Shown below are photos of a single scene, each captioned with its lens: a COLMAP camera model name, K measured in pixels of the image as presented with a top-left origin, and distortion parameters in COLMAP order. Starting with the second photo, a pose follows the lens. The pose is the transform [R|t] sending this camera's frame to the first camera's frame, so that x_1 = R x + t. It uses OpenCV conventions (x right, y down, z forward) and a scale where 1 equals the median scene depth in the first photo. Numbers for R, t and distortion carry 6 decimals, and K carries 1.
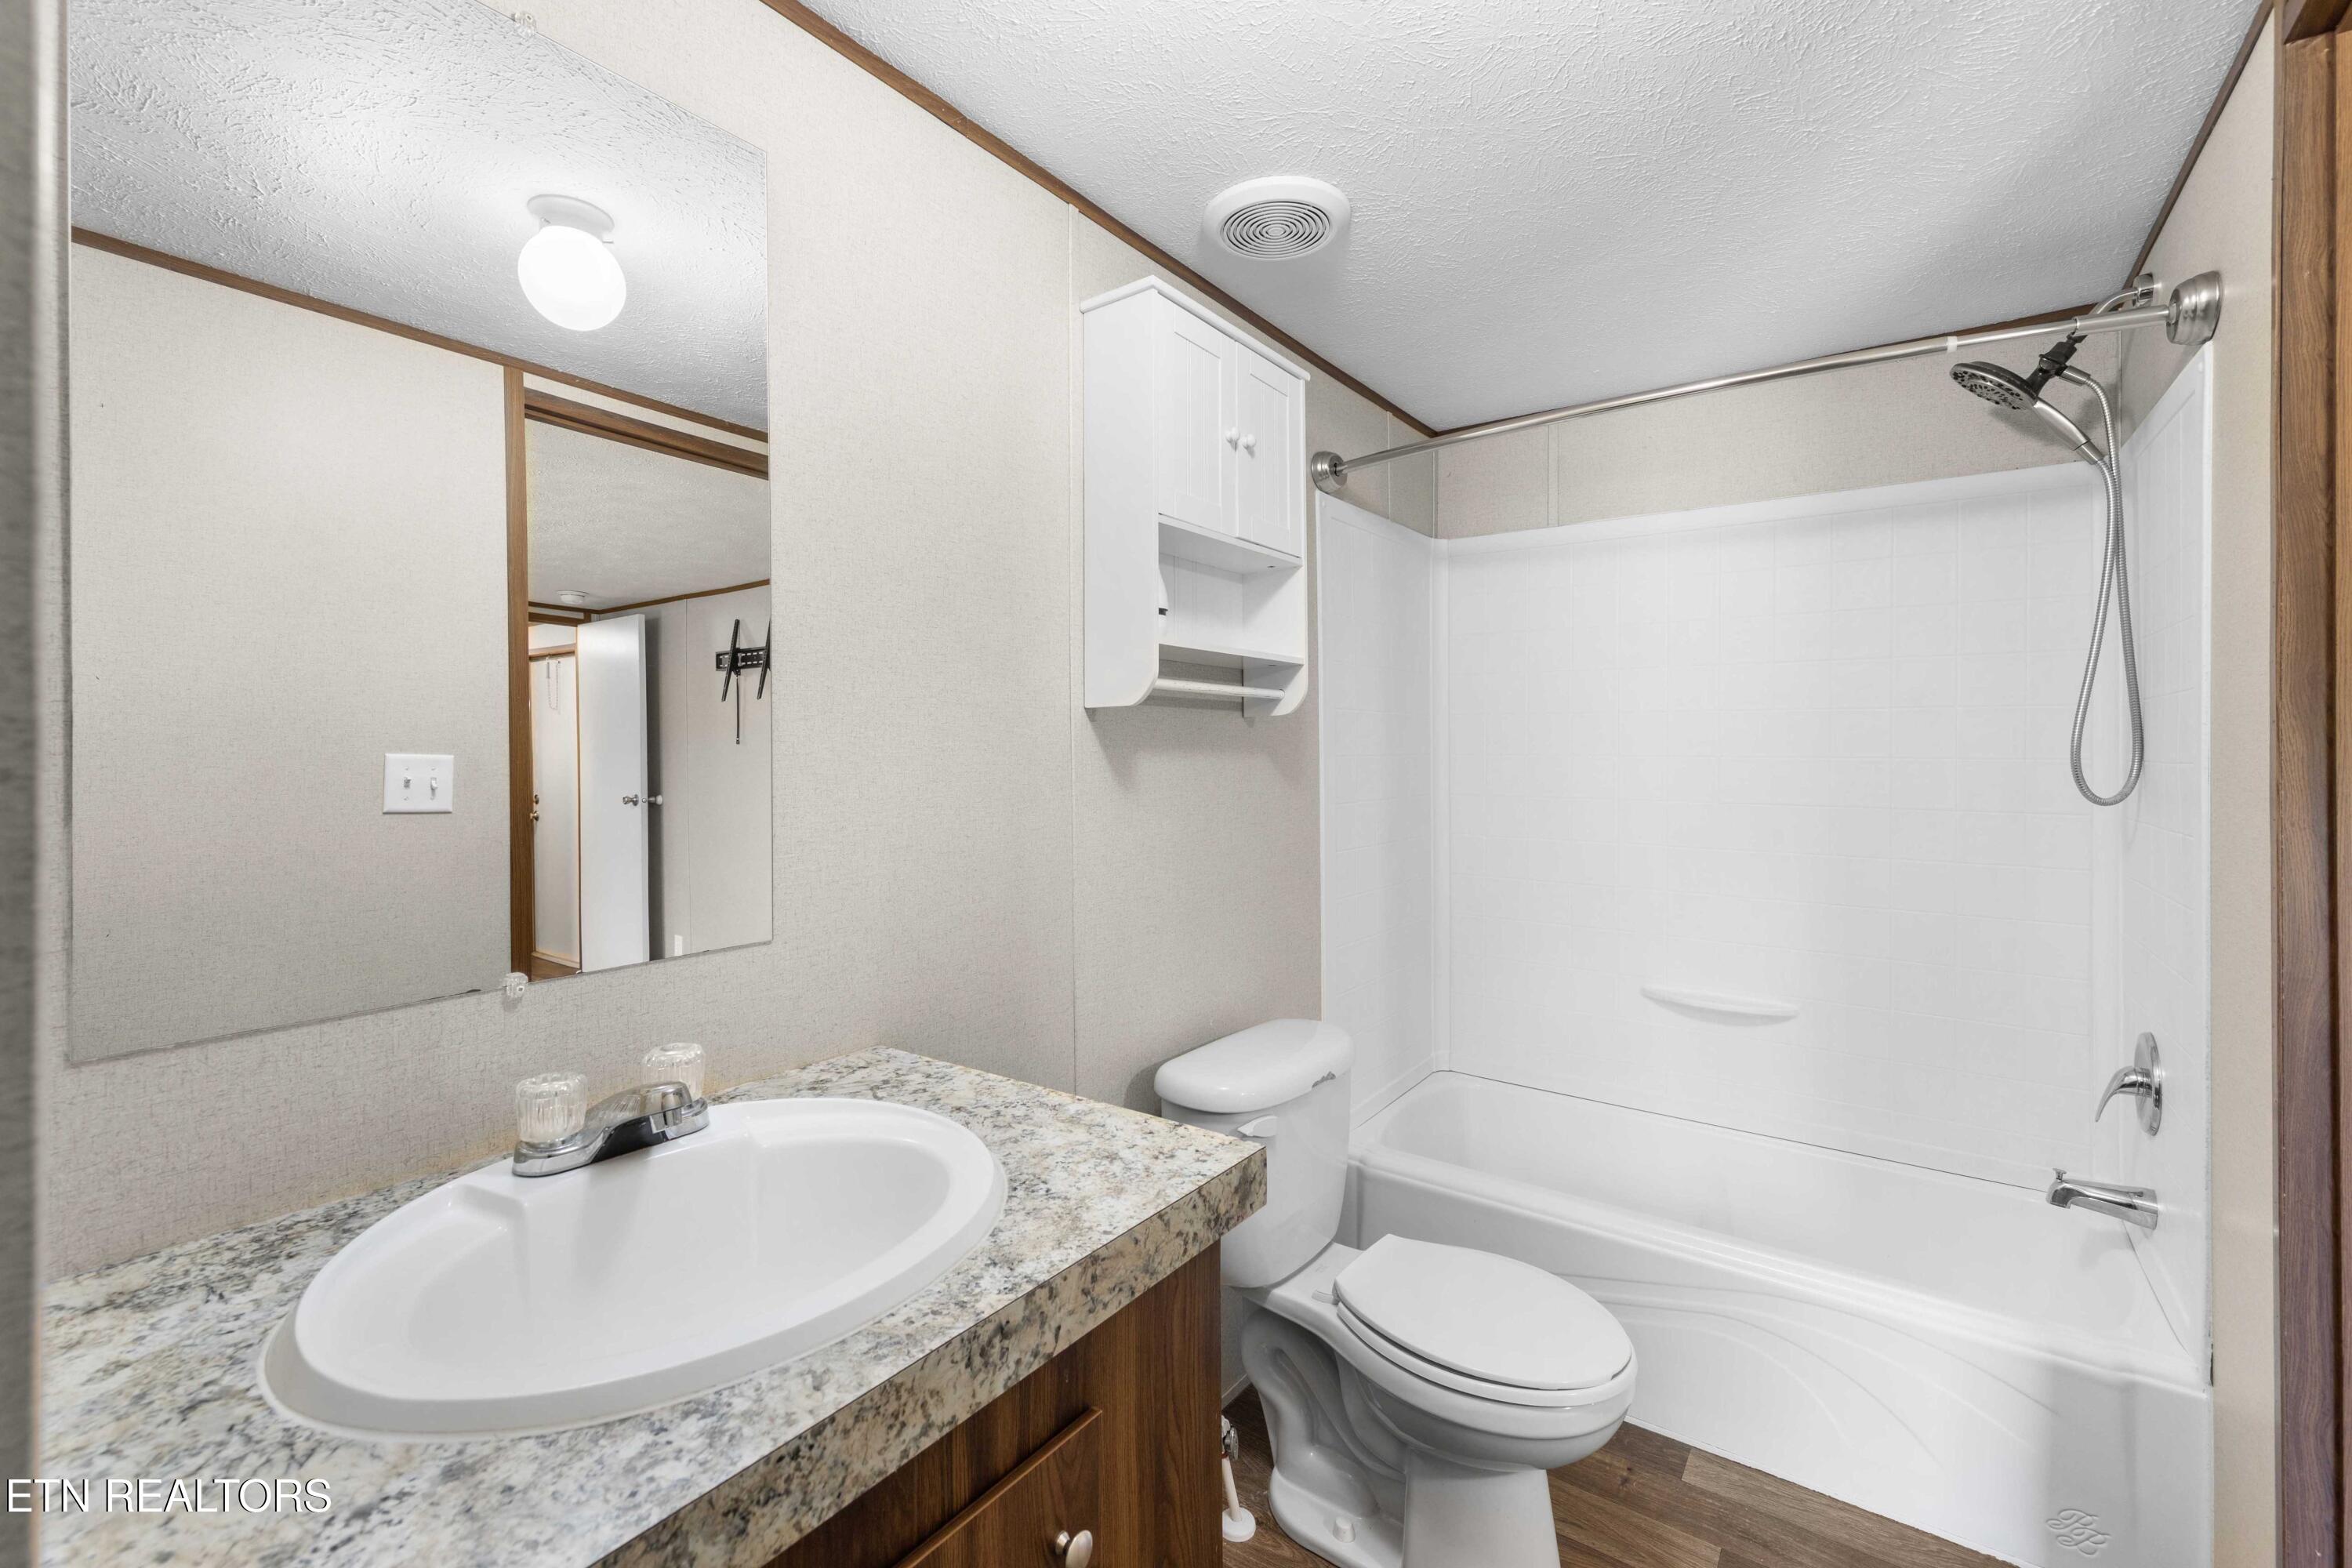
lens RADIAL K [[1003.4, 0, 1178.8], [0, 1003.4, 749.9], [0, 0, 1]] dist [0.002206, 0.000045]
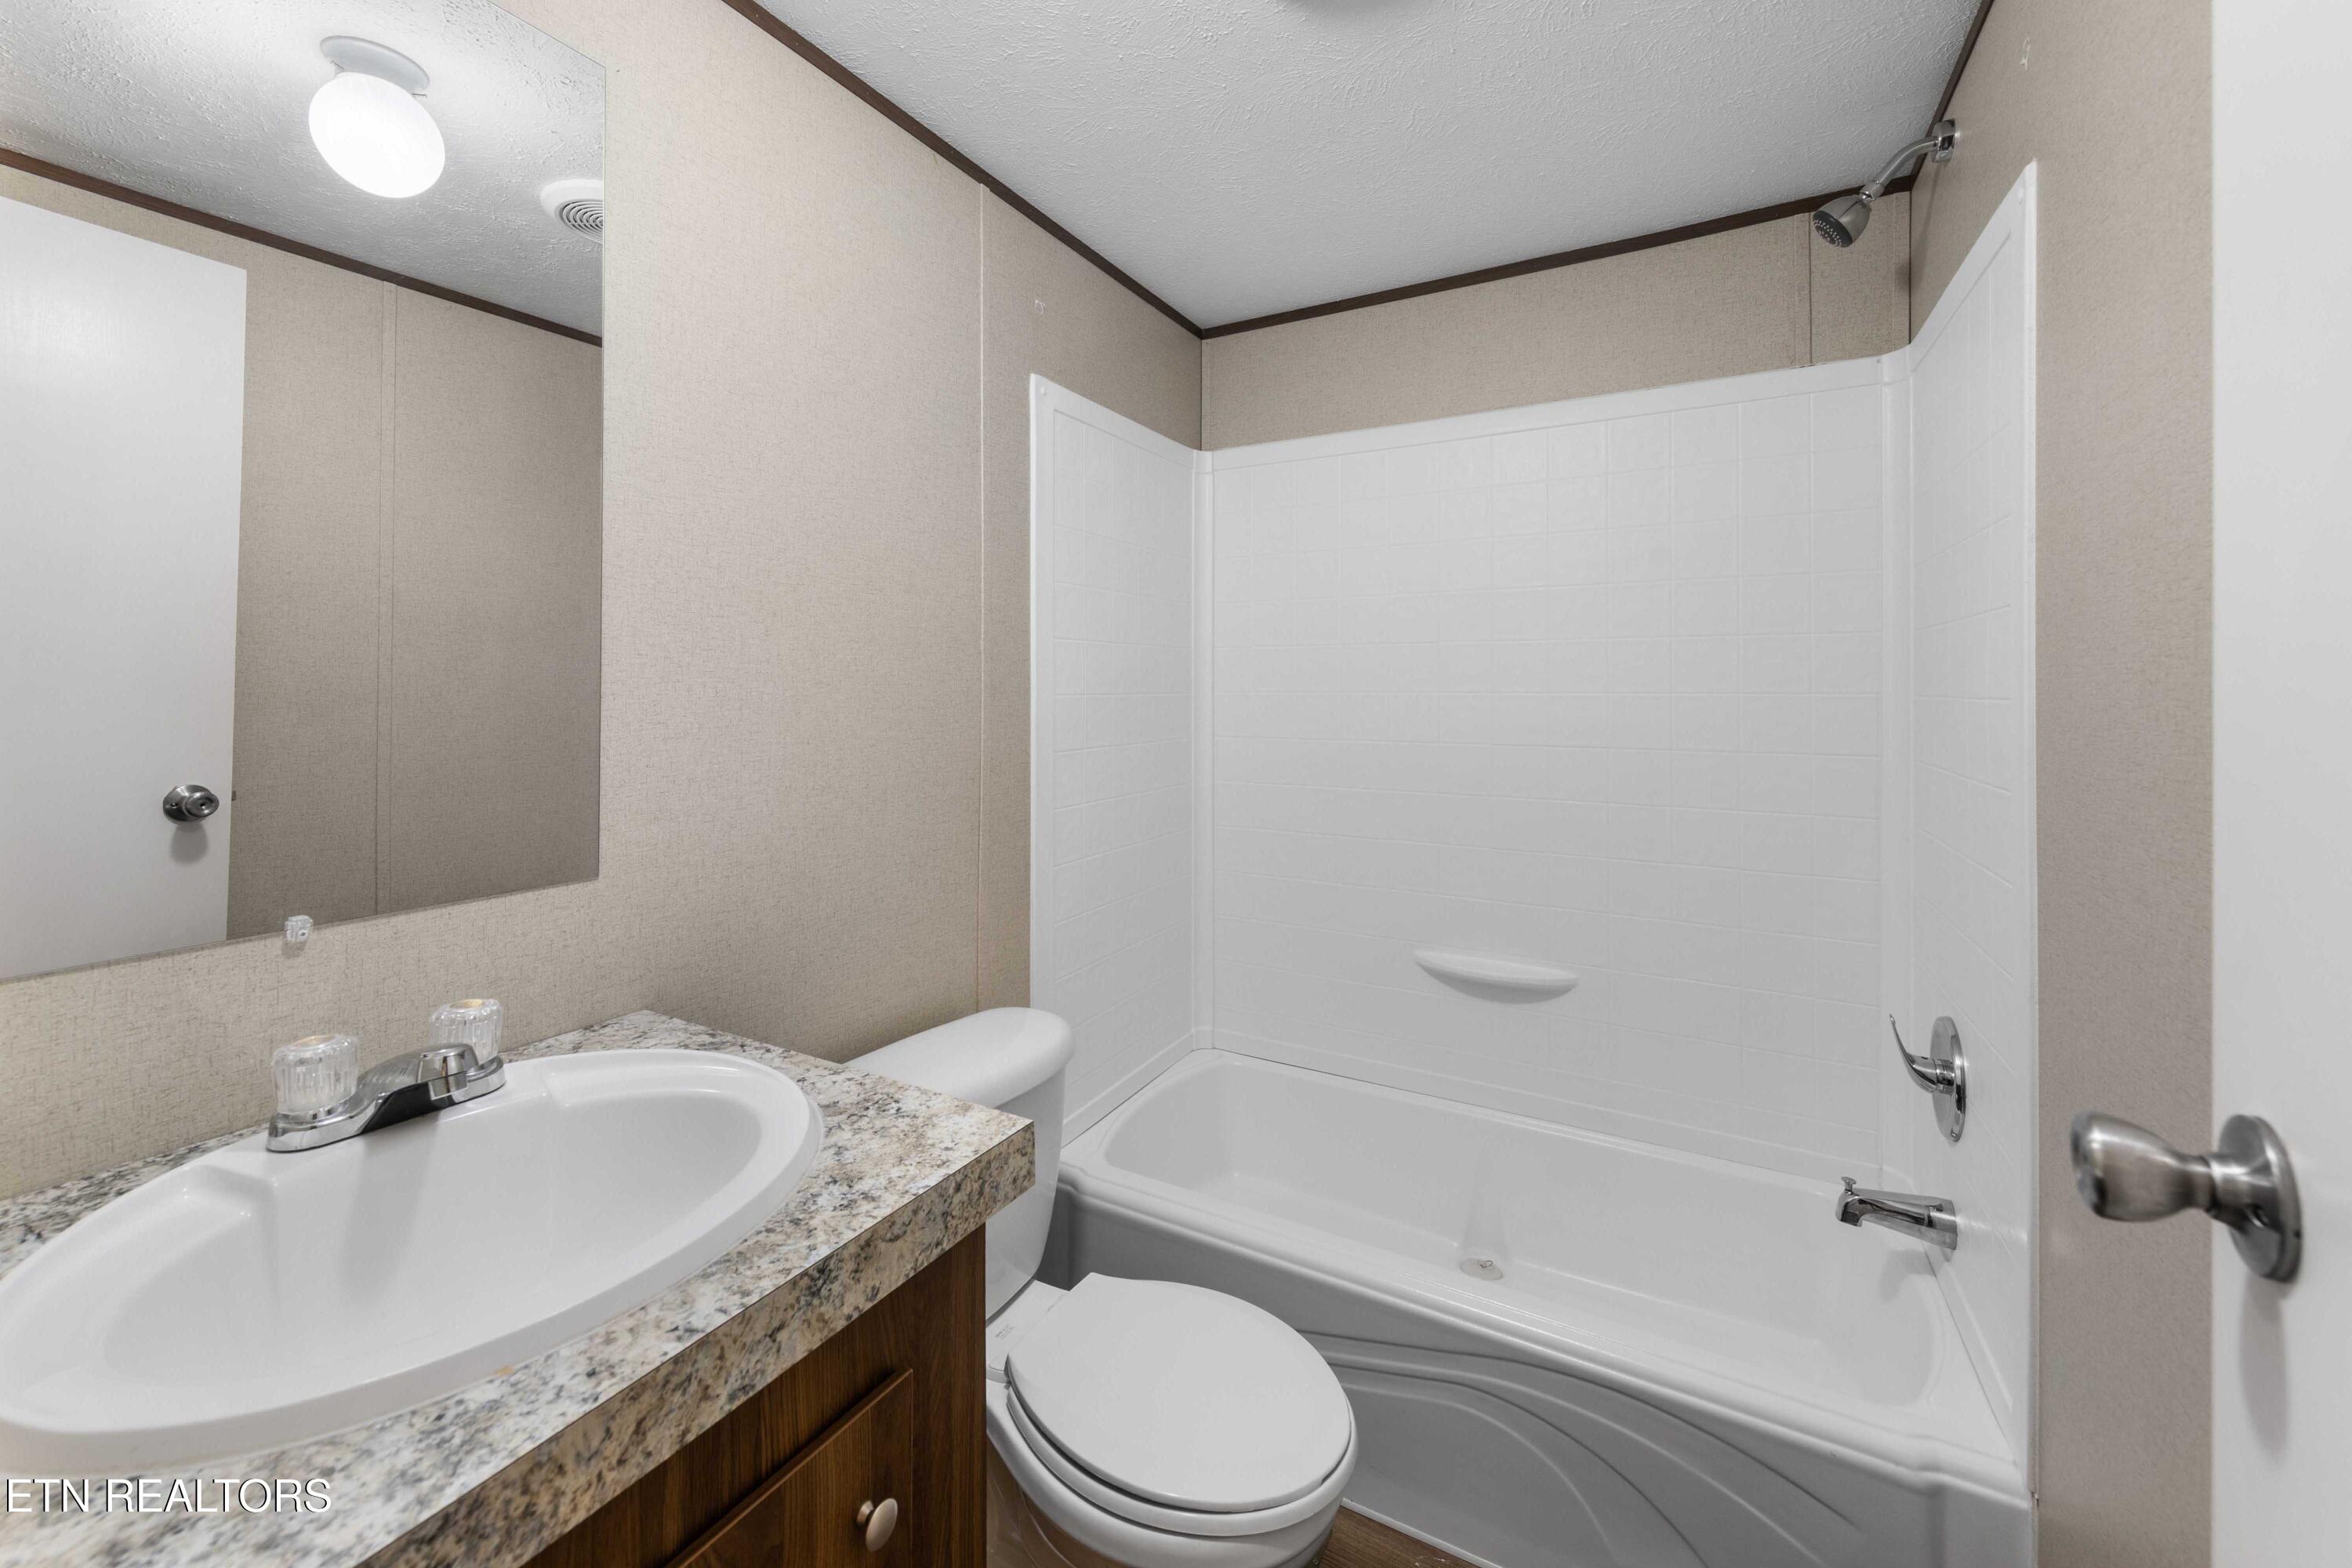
lens RADIAL K [[907.6, 0, 1174.1], [0, 907.6, 694.0], [0, 0, 1]] dist [-0.001079, -0.000139]
pose [[0.993753, -0.000036, 0.111604, 0.070435], [-0.000540, 0.999987, 0.005132, 0.002014], [-0.111603, -0.005160, 0.993739, 0.095957]]
